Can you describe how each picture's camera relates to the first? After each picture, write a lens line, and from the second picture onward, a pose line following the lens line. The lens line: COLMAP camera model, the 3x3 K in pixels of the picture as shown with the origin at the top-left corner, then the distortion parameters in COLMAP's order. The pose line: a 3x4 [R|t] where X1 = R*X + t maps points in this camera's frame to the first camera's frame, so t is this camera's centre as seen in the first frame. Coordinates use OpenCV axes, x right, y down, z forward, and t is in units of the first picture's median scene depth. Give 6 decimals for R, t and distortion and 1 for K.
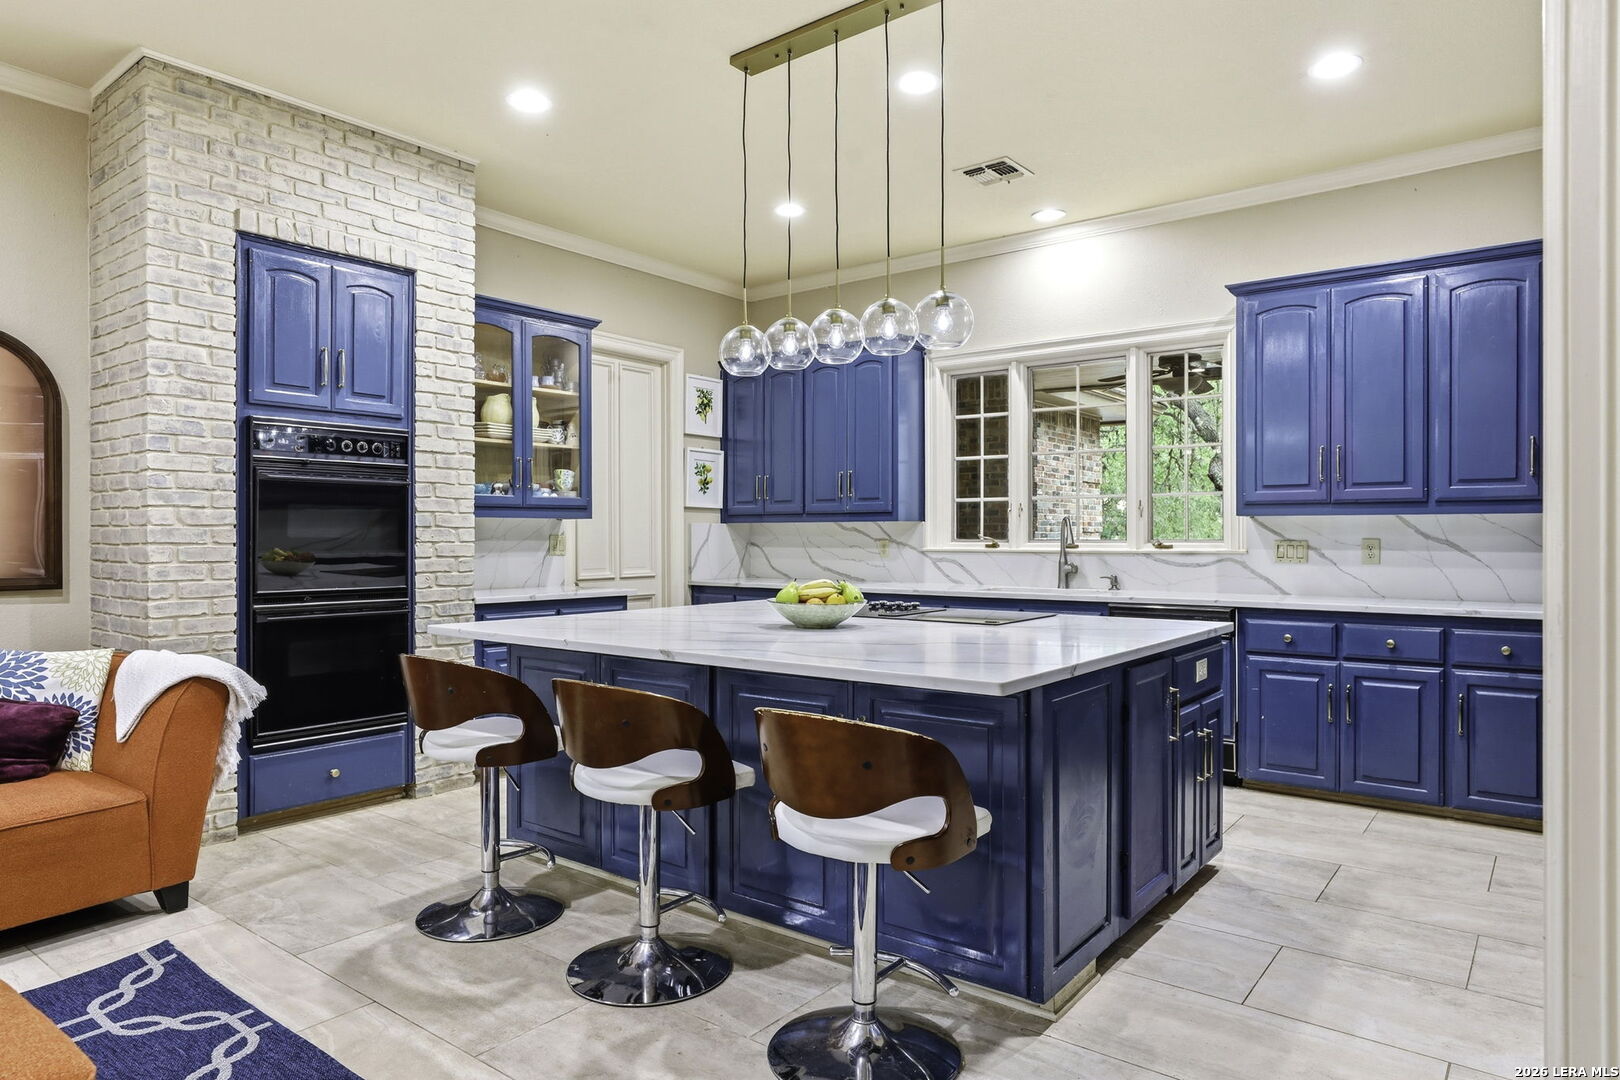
lens RADIAL K [[989.0, 0, 819.7], [0, 989.0, 536.6], [0, 0, 1]] dist [-0.003377, 0.001877]
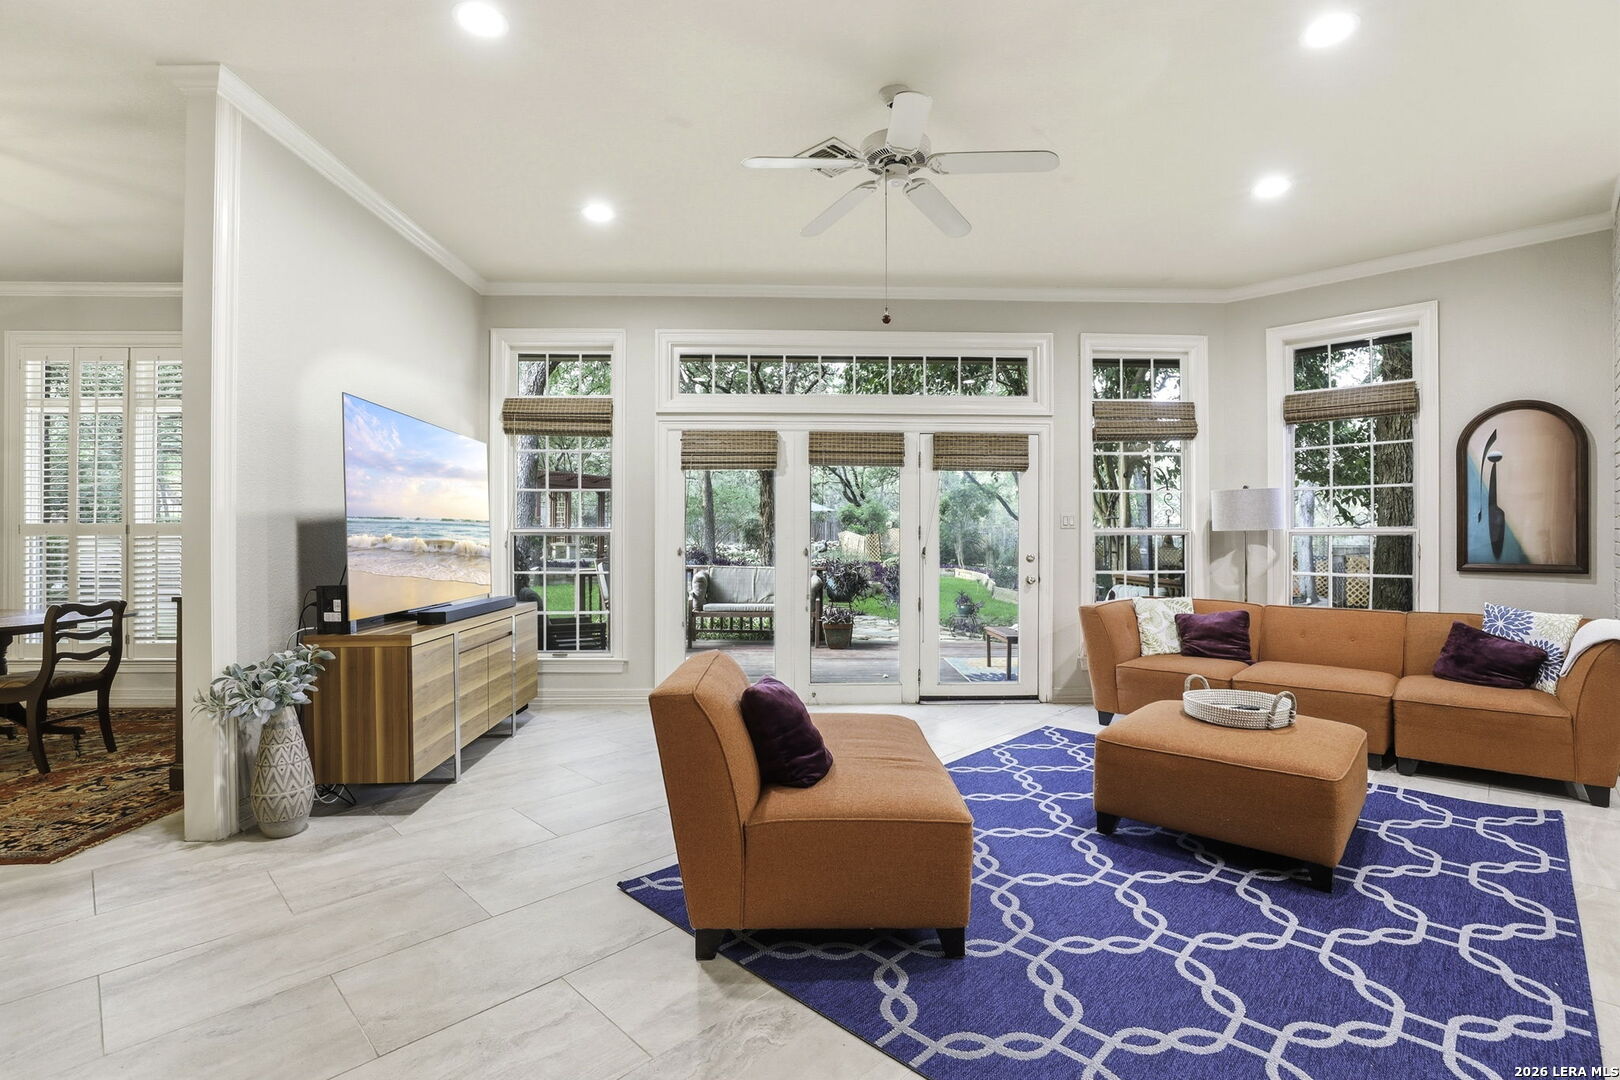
lens RADIAL K [[742.0, 0, 811.0], [0, 742.0, 538.3], [0, 0, 1]] dist [-0.029531, 0.000800]
pose [[-0.110861, -0.002758, -0.993832, 0.324207], [-0.000183, 0.999996, -0.002755, 0.004517], [0.993836, -0.000124, -0.110861, 0.007320]]
